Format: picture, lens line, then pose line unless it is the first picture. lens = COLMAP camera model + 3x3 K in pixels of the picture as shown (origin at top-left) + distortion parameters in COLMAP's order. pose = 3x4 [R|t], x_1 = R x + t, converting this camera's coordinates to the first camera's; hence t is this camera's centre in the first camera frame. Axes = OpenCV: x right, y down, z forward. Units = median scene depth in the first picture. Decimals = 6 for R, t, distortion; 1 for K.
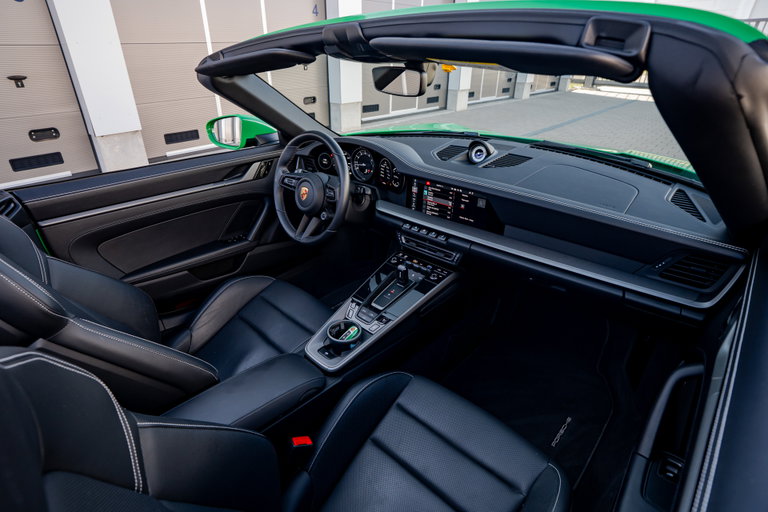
lens RADIAL K [[381.1, 0, 369.6], [0, 381.1, 250.5], [0, 0, 1]] dist [-0.041170, 0.000861]
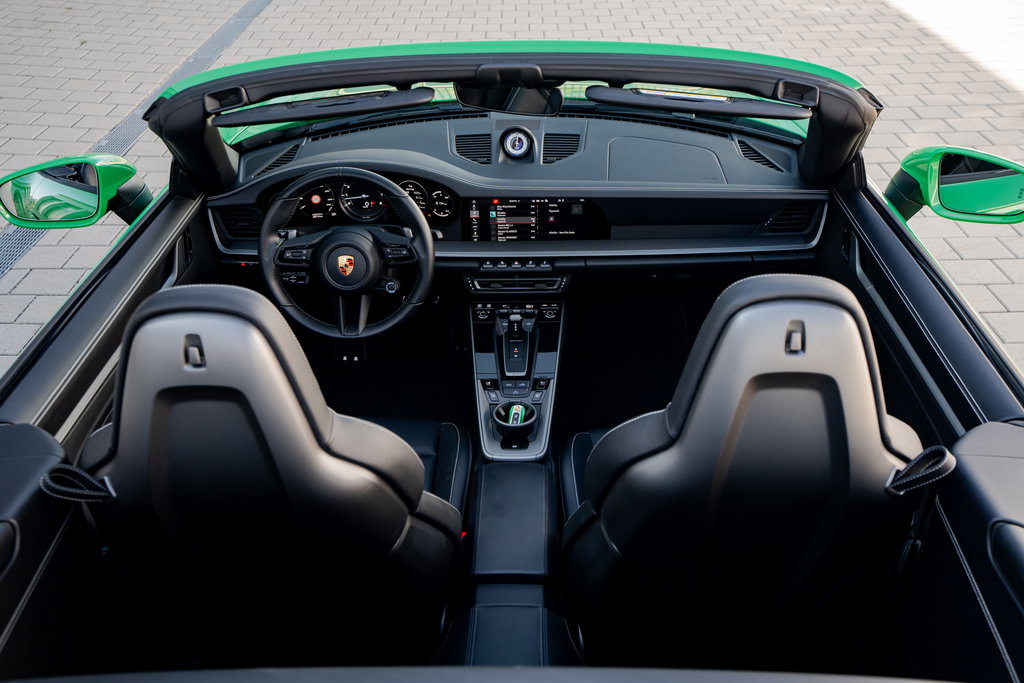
lens RADIAL K [[978.9, 0, 512.6], [0, 978.9, 337.9], [0, 0, 1]] dist [0.091261, 0.011150]
pose [[0.722689, -0.344407, 0.599254, -1.082783], [0.307703, 0.936669, 0.167244, -0.240956], [-0.618902, 0.063527, 0.782895, -0.517383]]
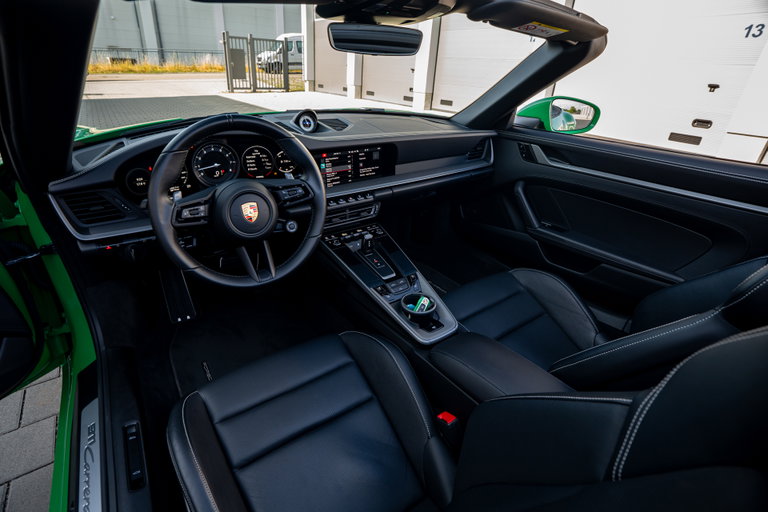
lens RADIAL K [[373.2, 0, 380.4], [0, 373.2, 254.5], [0, 0, 1]] dist [-0.075691, 0.029203]
pose [[0.168774, -0.429191, 0.887305, -0.776602], [0.408645, 0.849674, 0.333261, -0.221566], [-0.896953, 0.306347, 0.318790, 0.658852]]
